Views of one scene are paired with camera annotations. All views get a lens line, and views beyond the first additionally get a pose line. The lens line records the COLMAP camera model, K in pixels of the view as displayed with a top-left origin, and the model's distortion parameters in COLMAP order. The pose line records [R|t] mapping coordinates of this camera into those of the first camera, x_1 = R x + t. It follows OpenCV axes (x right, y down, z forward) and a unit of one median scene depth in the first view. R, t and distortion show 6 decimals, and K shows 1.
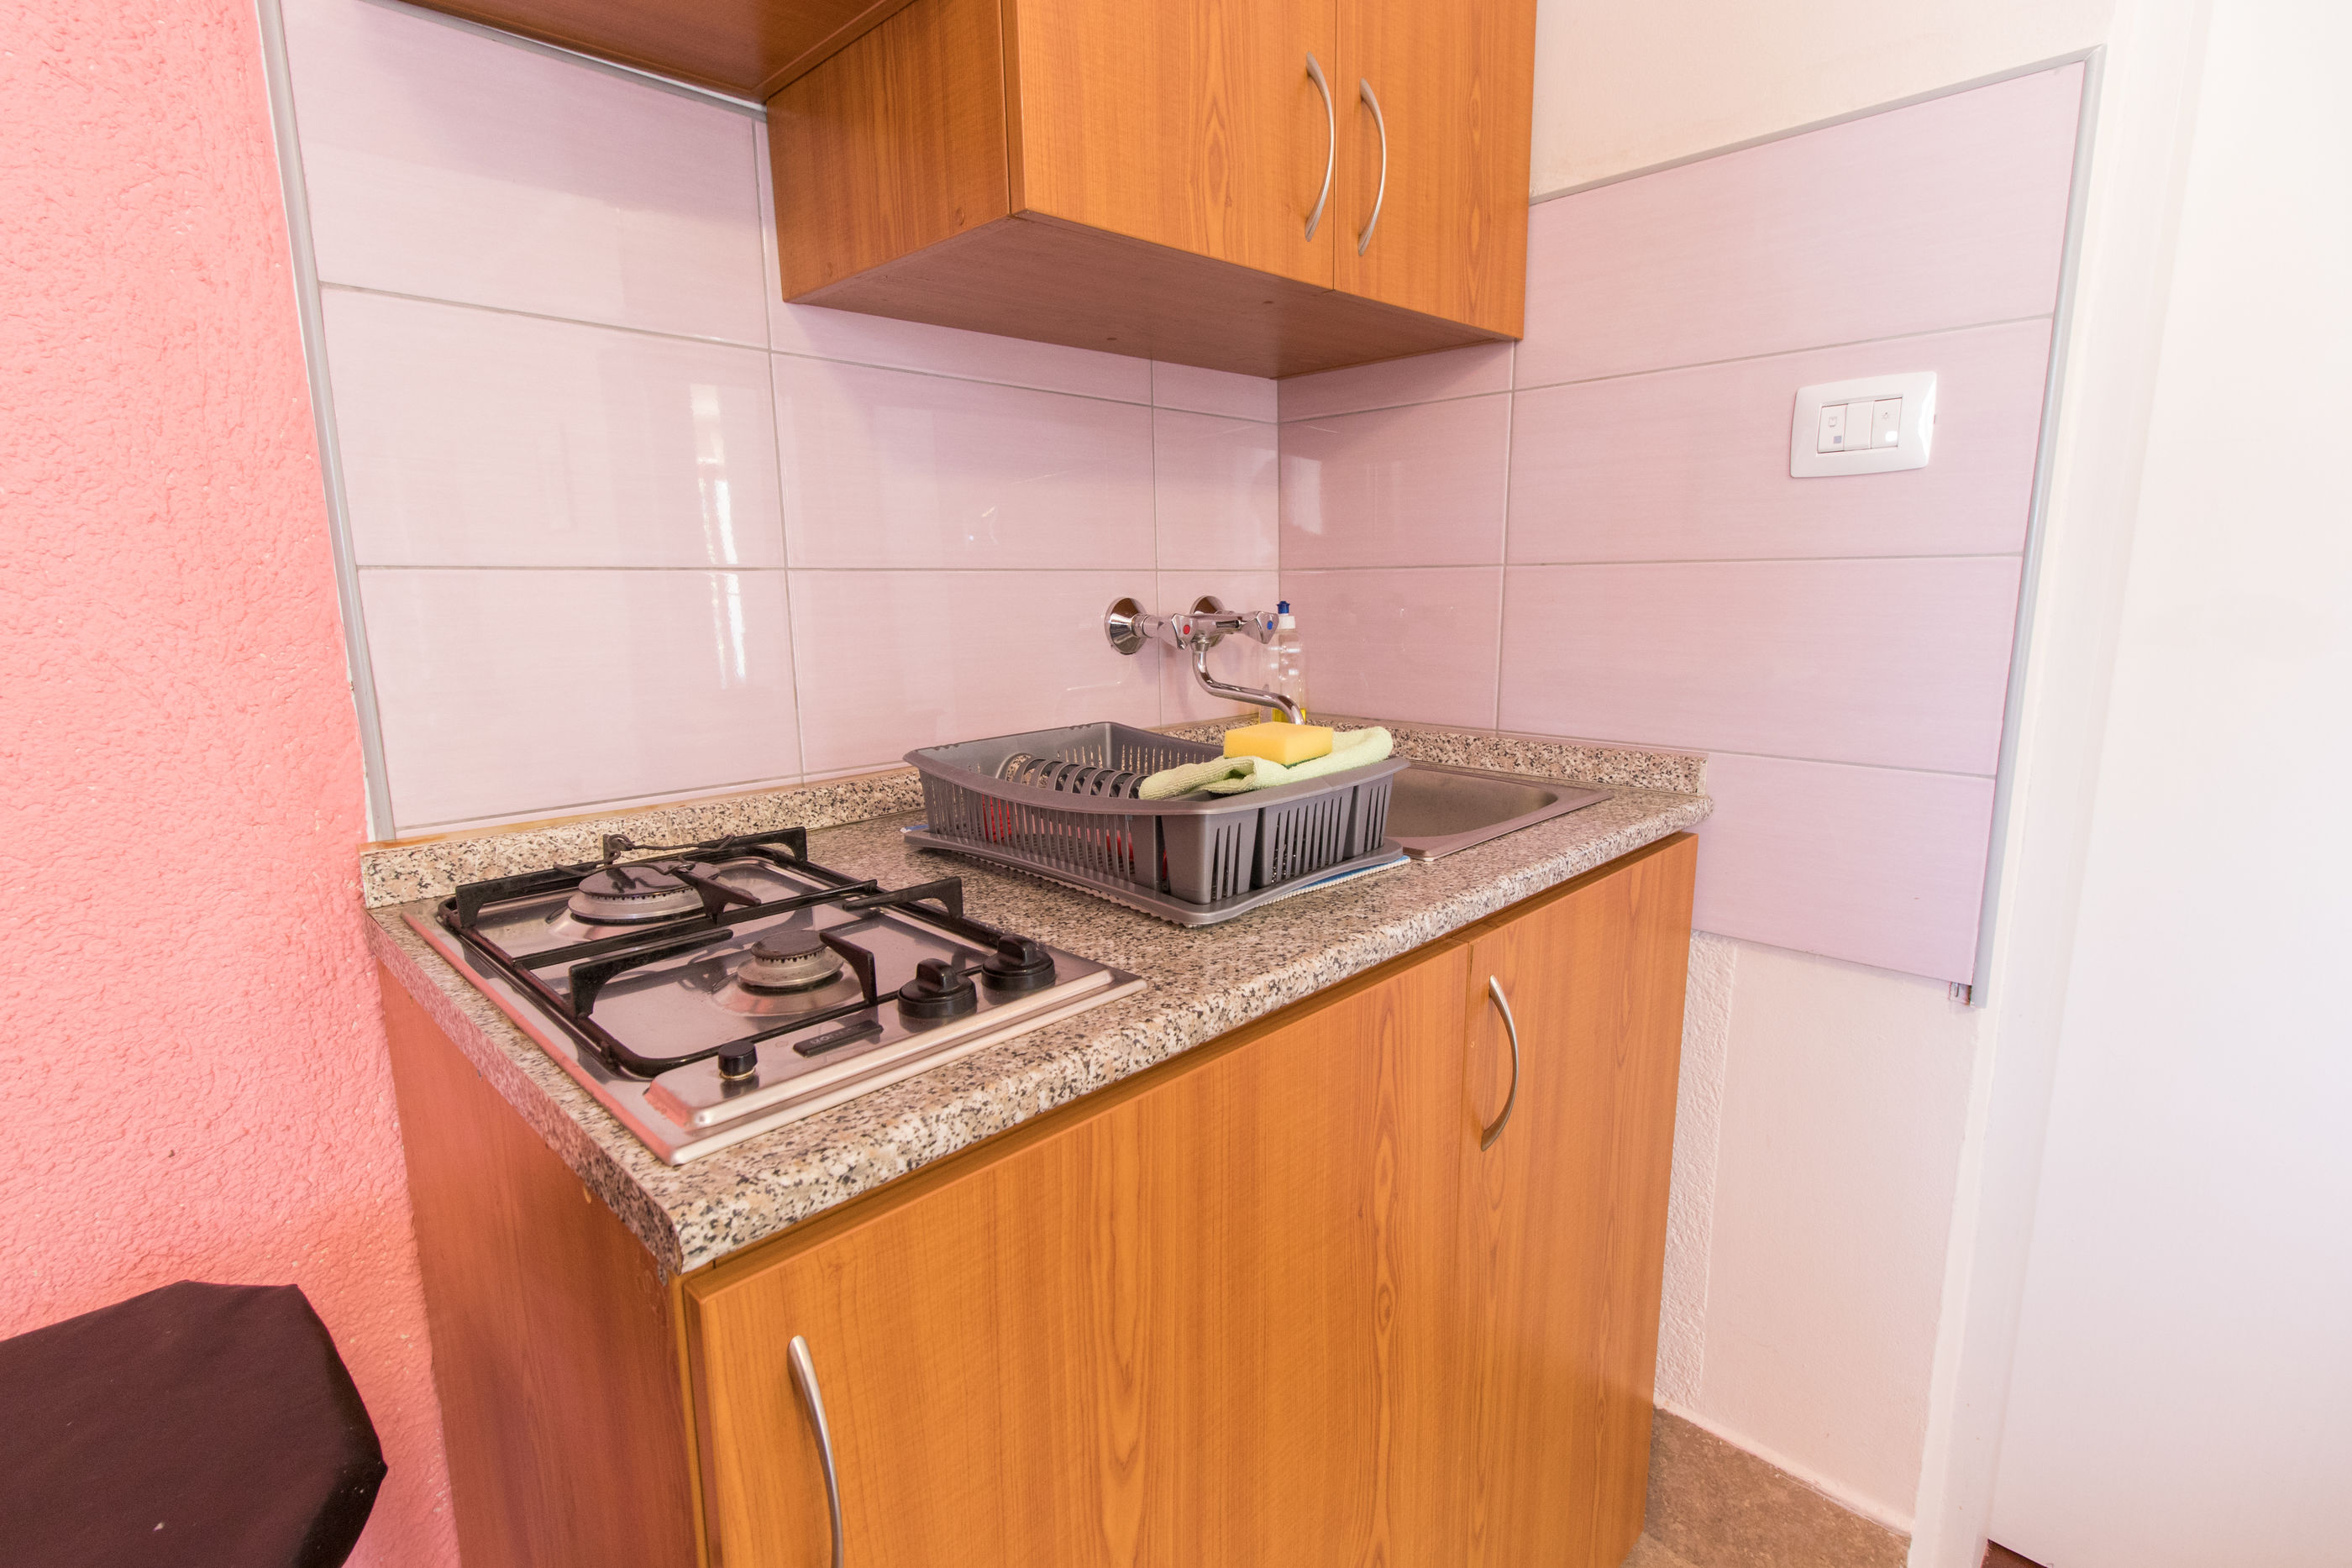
lens RADIAL K [[1101.7, 0, 1152.2], [0, 1101.7, 779.4], [0, 0, 1]] dist [0.000503, 0.000536]
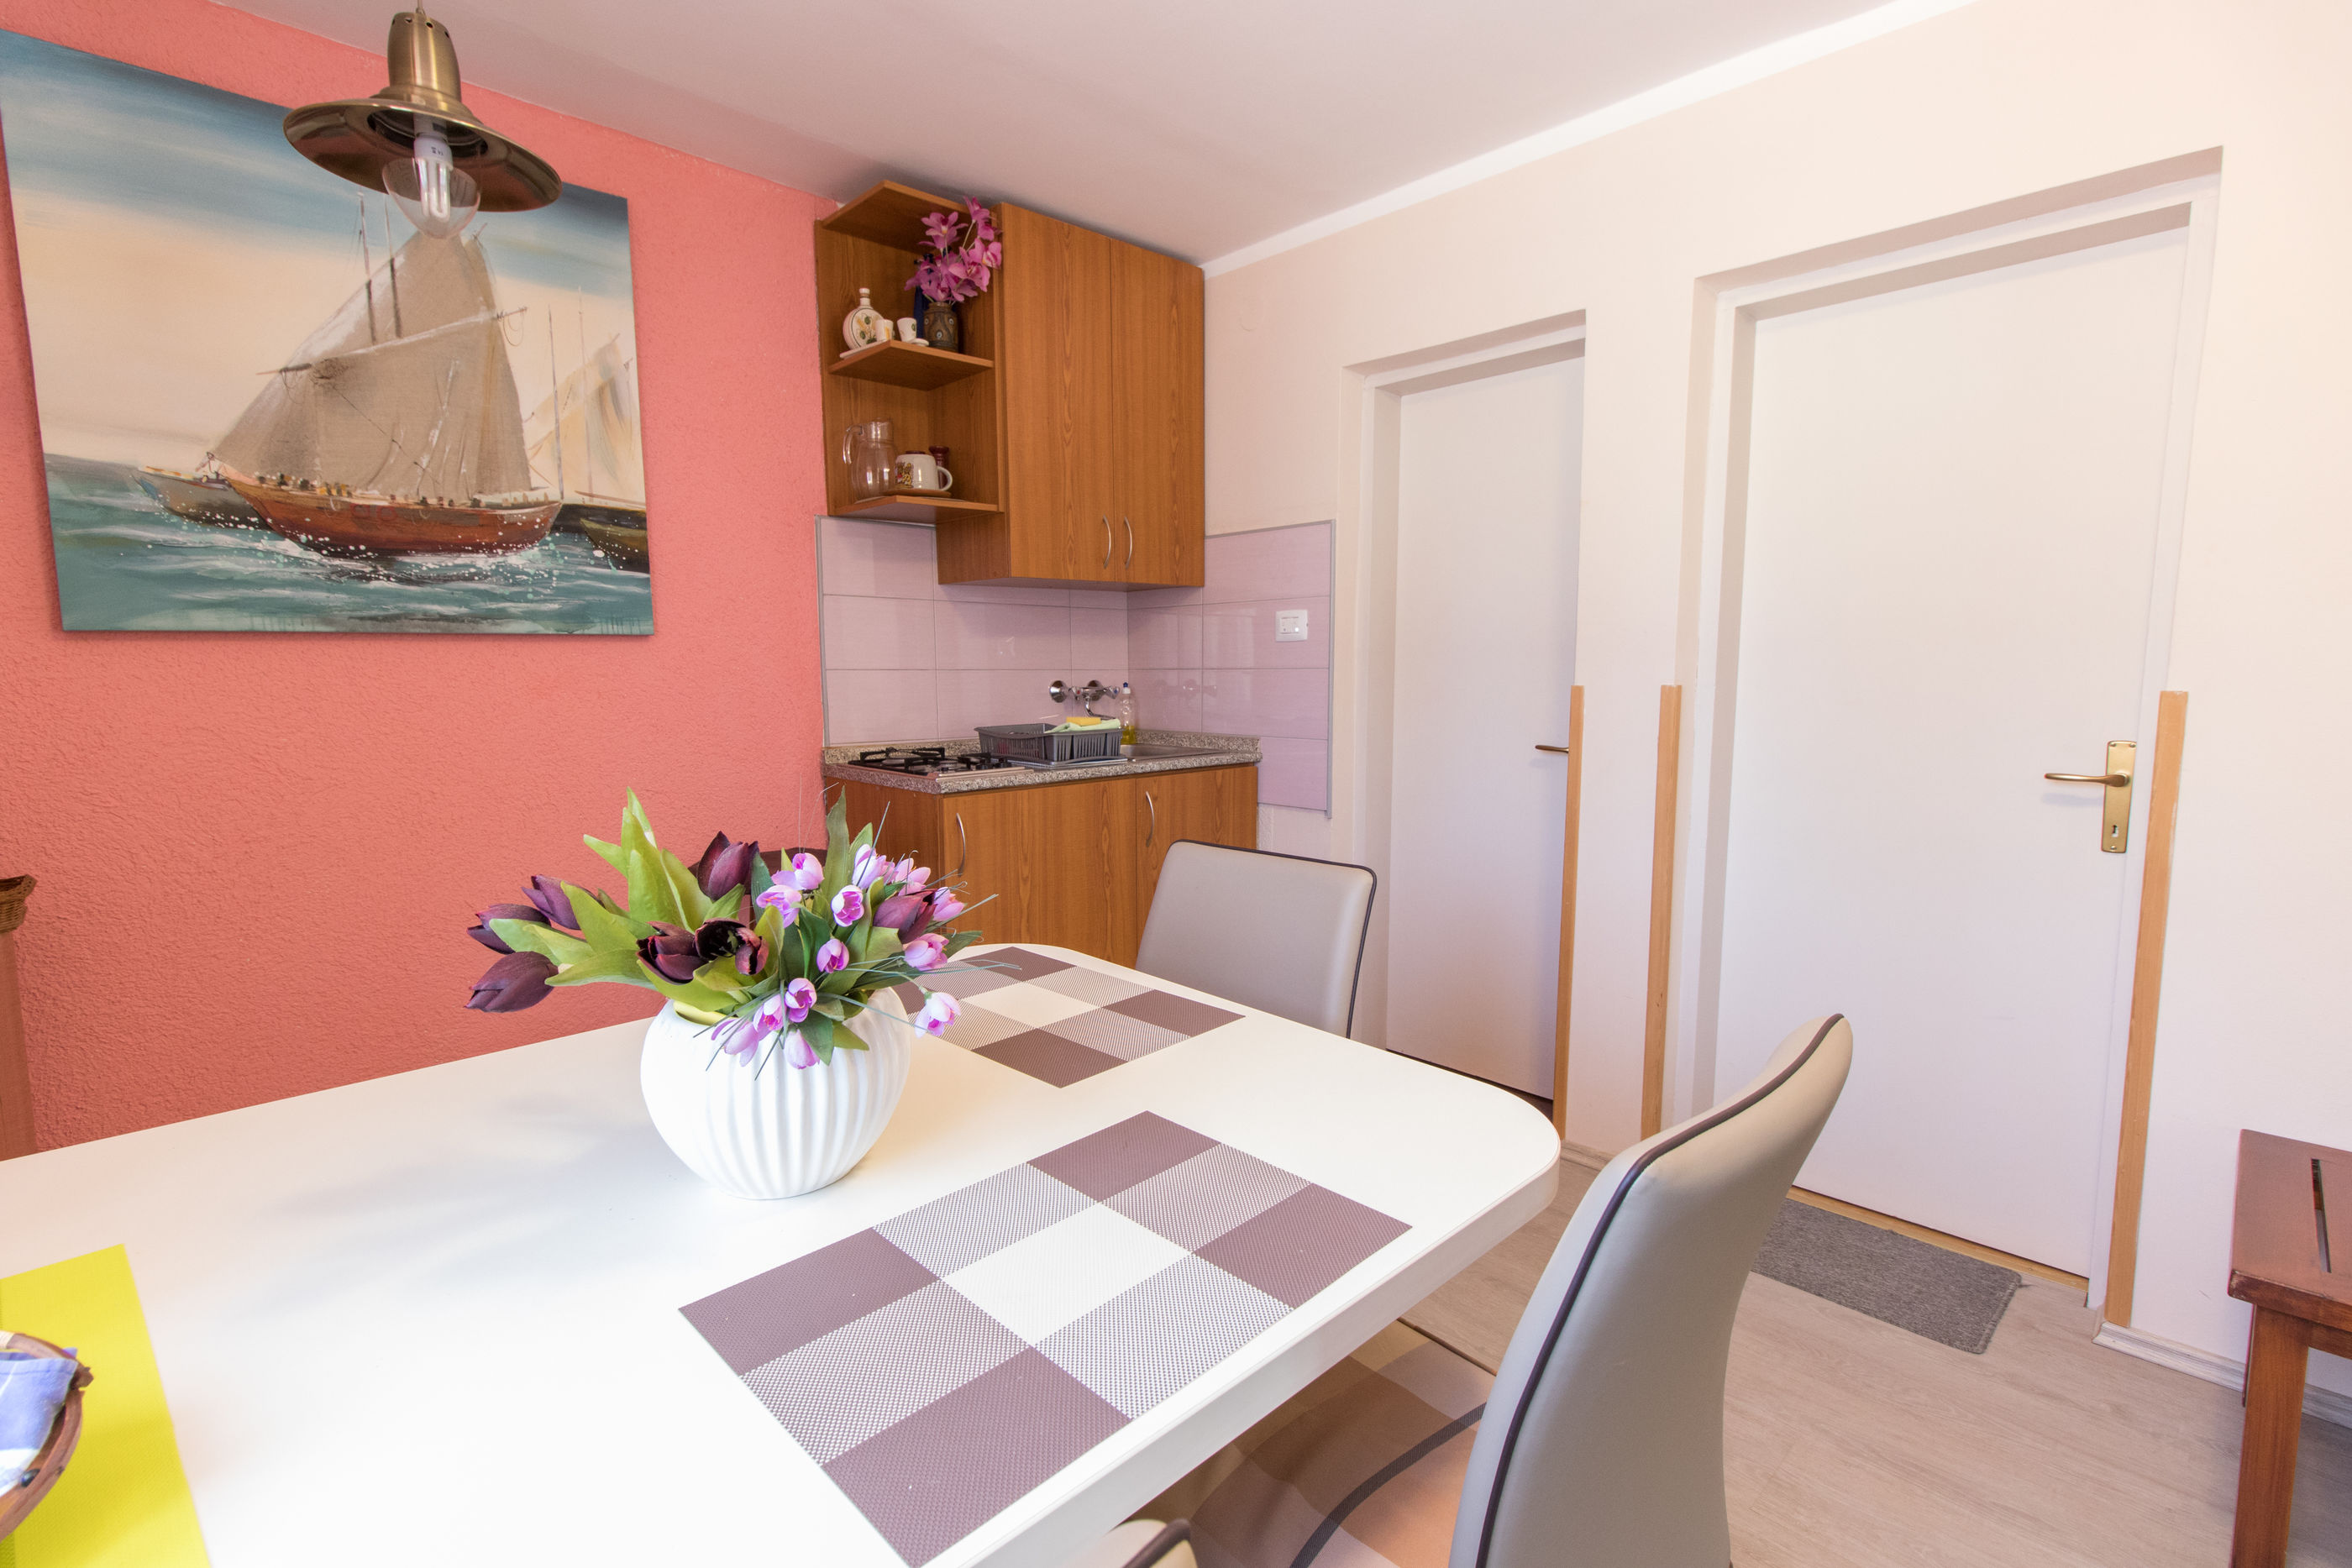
lens RADIAL K [[1073.9, 0, 1152.6], [0, 1073.9, 777.4], [0, 0, 1]] dist [0.008845, -0.000419]
pose [[0.999466, 0.009426, -0.031273, 0.398175], [-0.011807, 0.996972, -0.076864, 0.360147], [0.030454, 0.077192, 0.996551, -2.120329]]
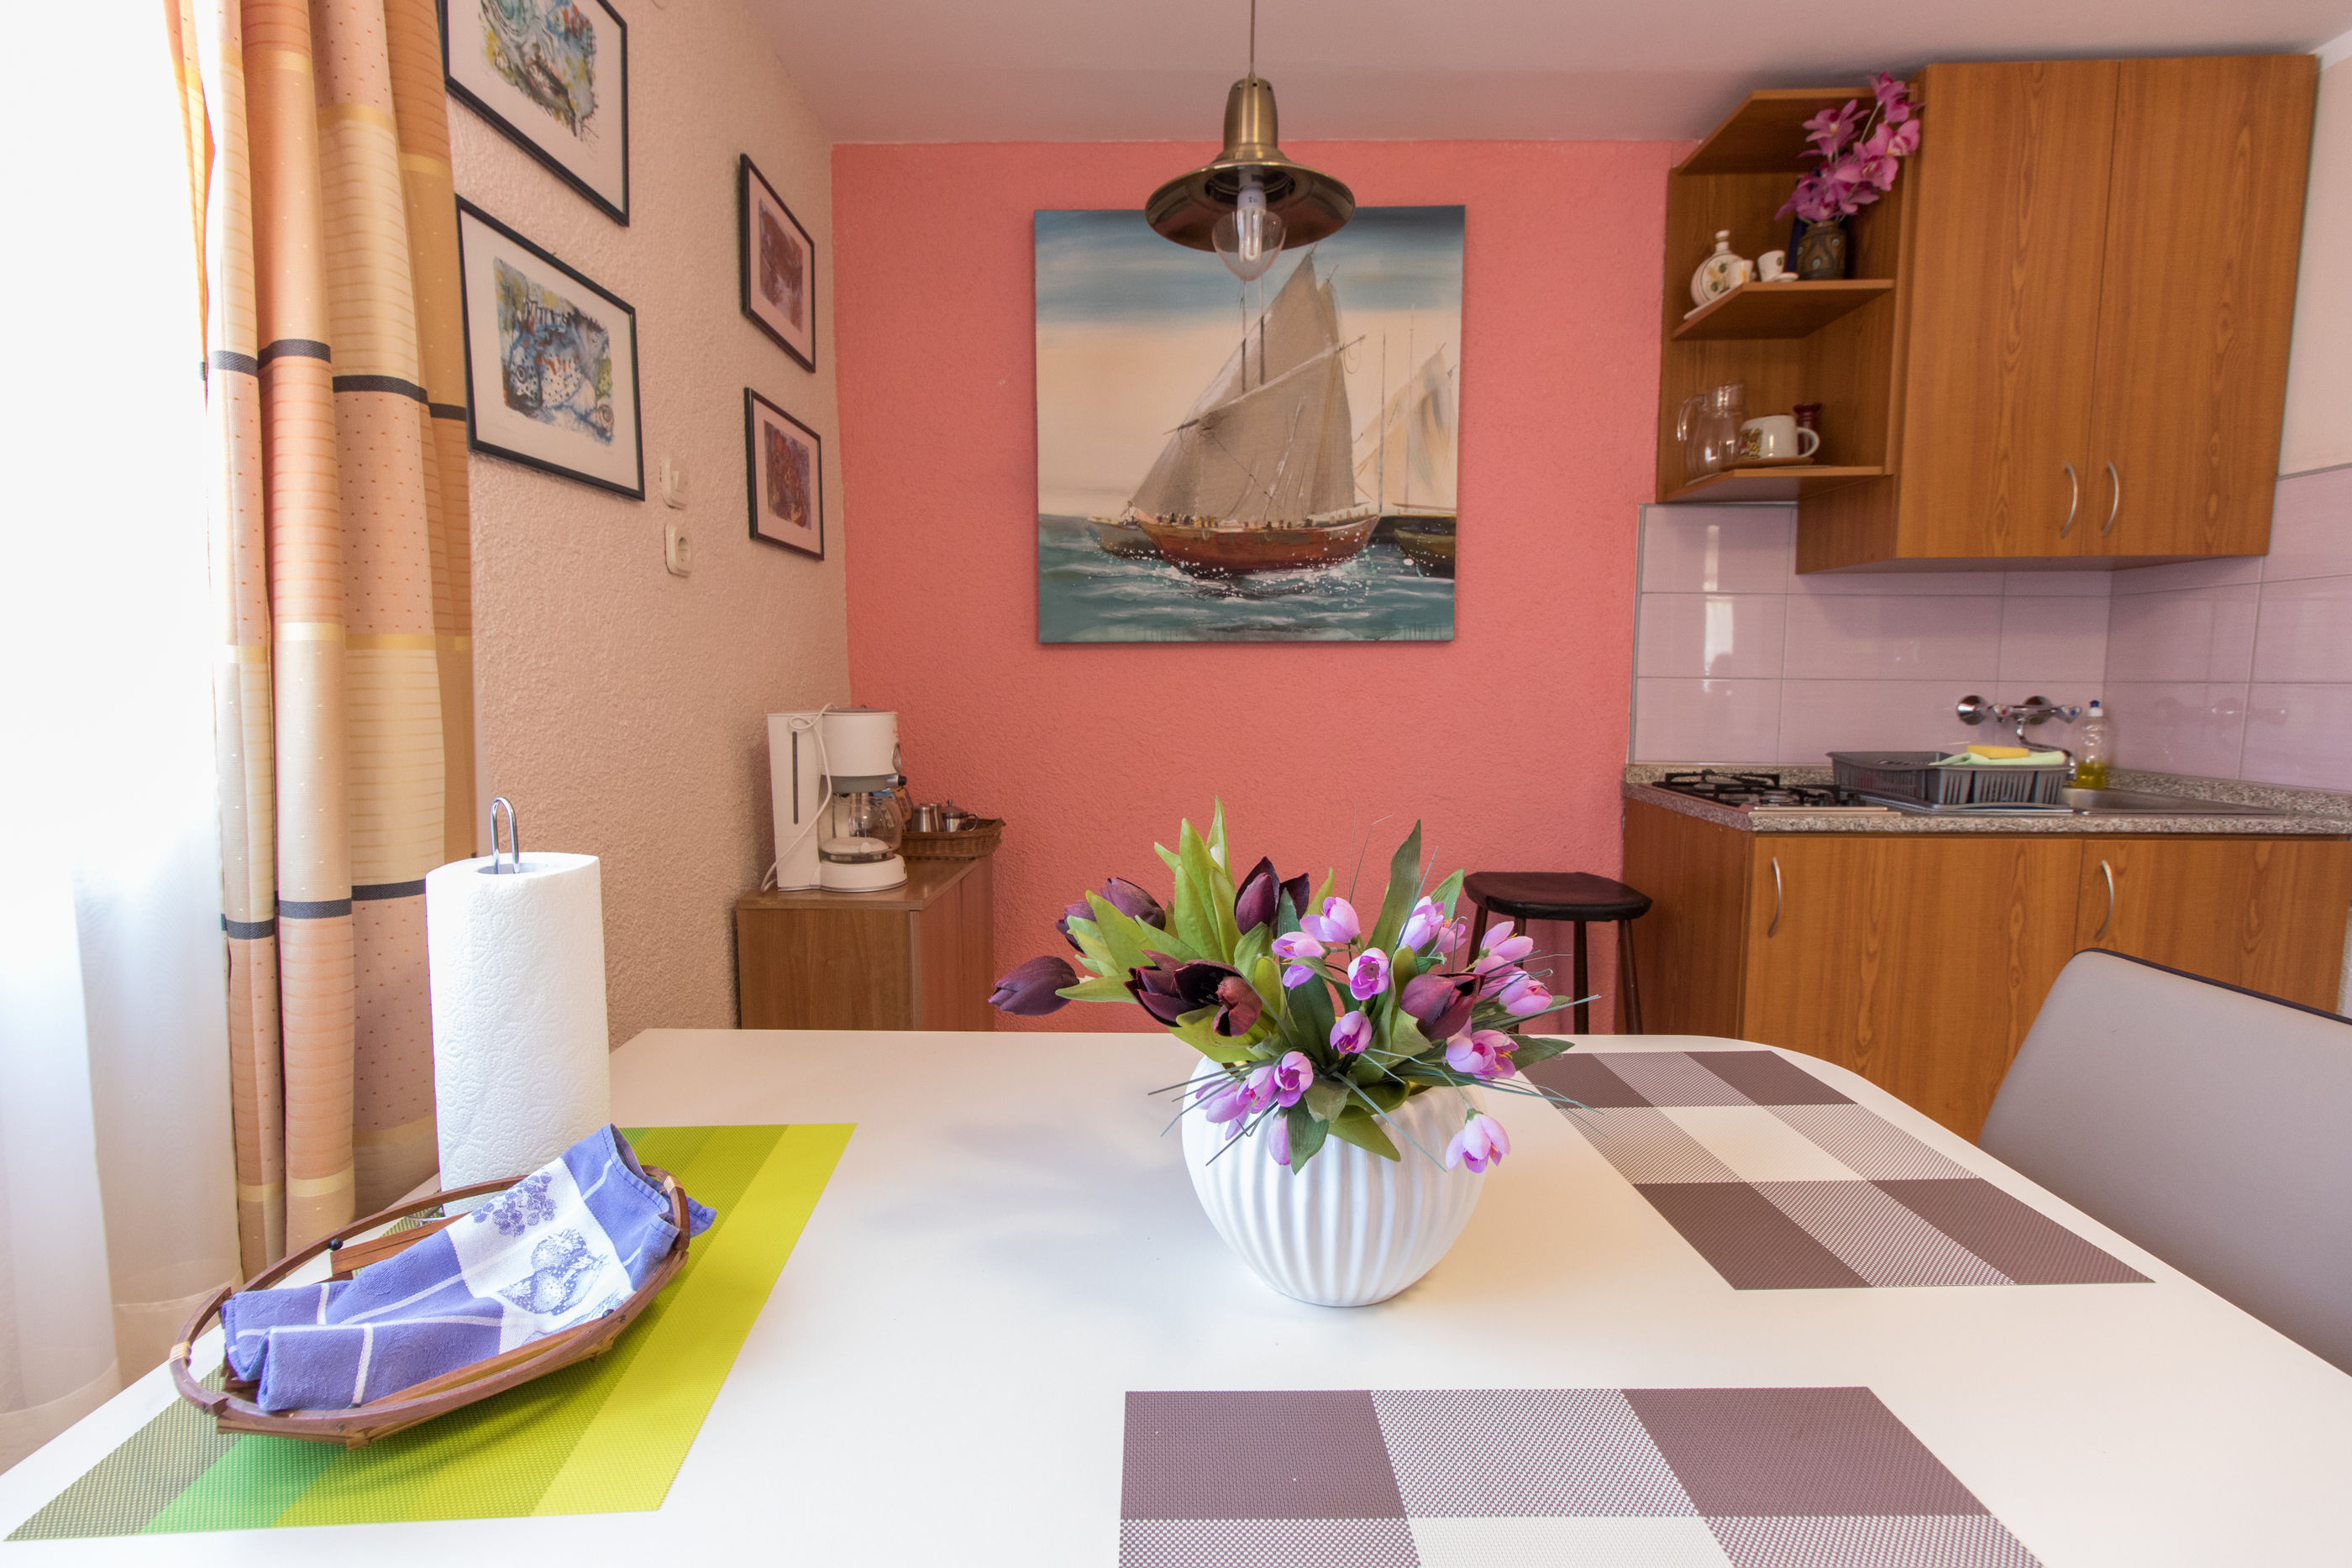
lens RADIAL K [[1075.1, 0, 1155.4], [0, 1075.1, 779.5], [0, 0, 1]] dist [0.003812, -0.000501]
pose [[0.691570, 0.084637, -0.717333, 0.501113], [-0.142278, 0.989616, -0.020405, 0.314907], [0.708158, 0.116173, 0.696431, -1.851832]]
